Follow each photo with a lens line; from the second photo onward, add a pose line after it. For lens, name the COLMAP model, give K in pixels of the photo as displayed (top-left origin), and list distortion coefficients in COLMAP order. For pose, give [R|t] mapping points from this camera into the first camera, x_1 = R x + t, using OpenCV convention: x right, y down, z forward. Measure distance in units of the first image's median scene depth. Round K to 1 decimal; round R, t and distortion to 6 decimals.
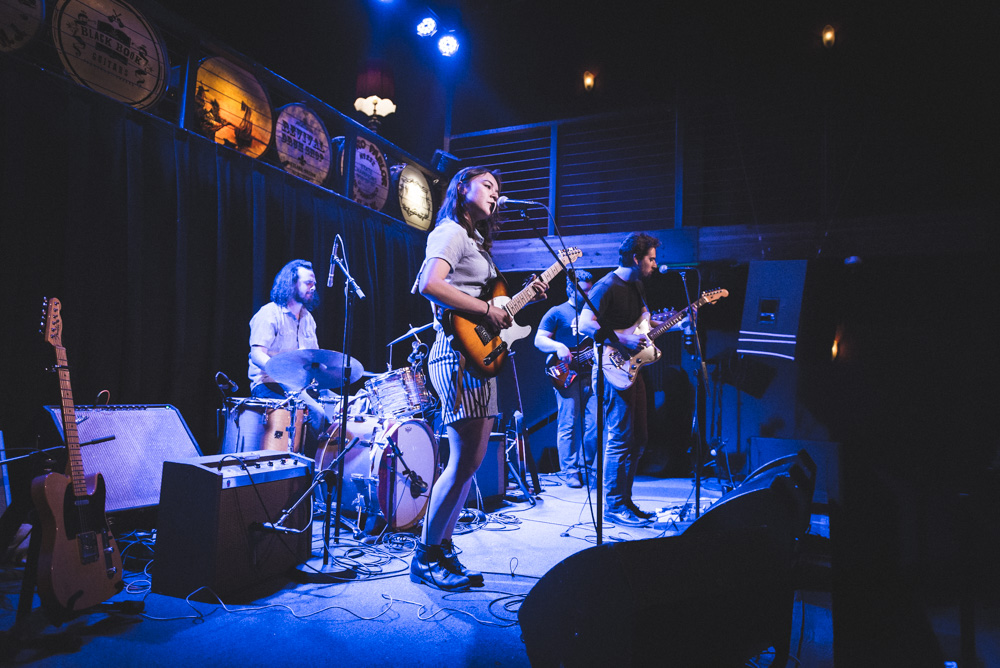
lens RADIAL K [[657.0, 0, 500.0], [0, 657.0, 334.0], [0, 0, 1]] dist [0.027267, -0.000194]
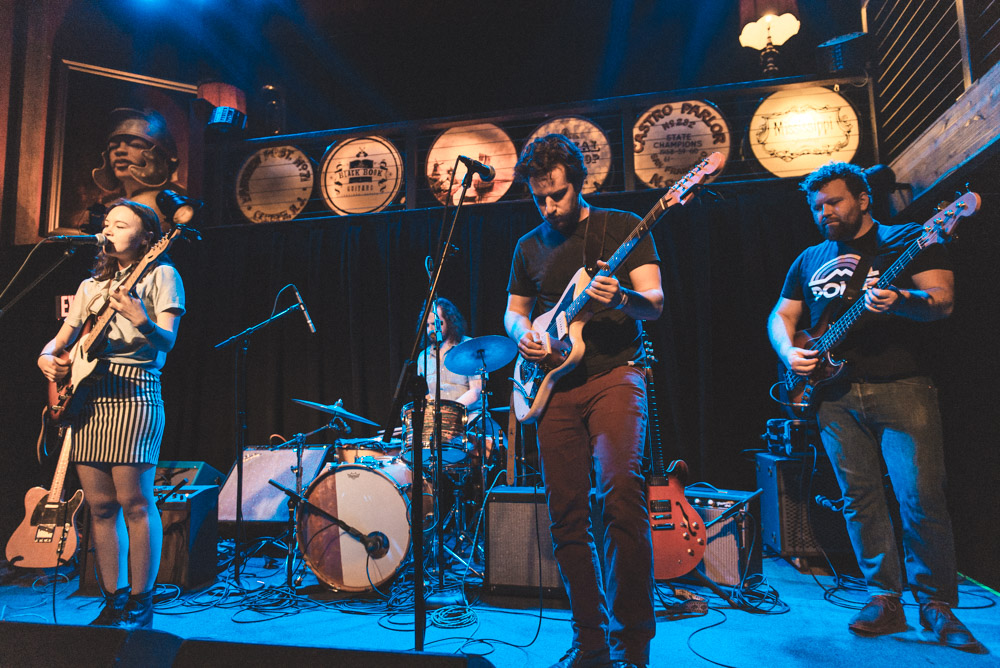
lens RADIAL K [[657.0, 0, 500.0], [0, 657.0, 334.0], [0, 0, 1]] dist [0.027267, -0.000194]
pose [[0.234736, -0.152170, -0.960075, 0.769370], [0.102045, 0.986071, -0.131341, 0.096258], [0.966688, -0.067141, 0.246994, 0.996797]]
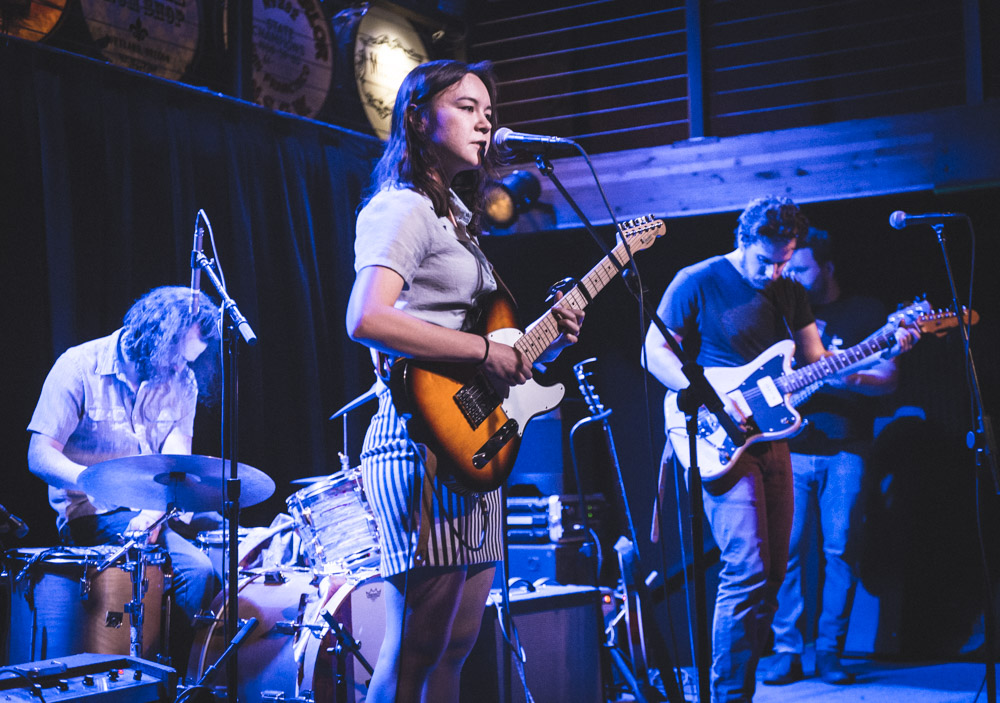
lens RADIAL K [[1577.6, 0, 500.0], [0, 1577.6, 351.5], [0, 0, 1]] dist [0.130654, -0.108260]
pose [[0.991785, -0.067551, -0.108623, 0.093488], [0.068363, 0.997653, 0.003765, -0.032168], [0.108114, -0.011160, 0.994076, -0.152699]]
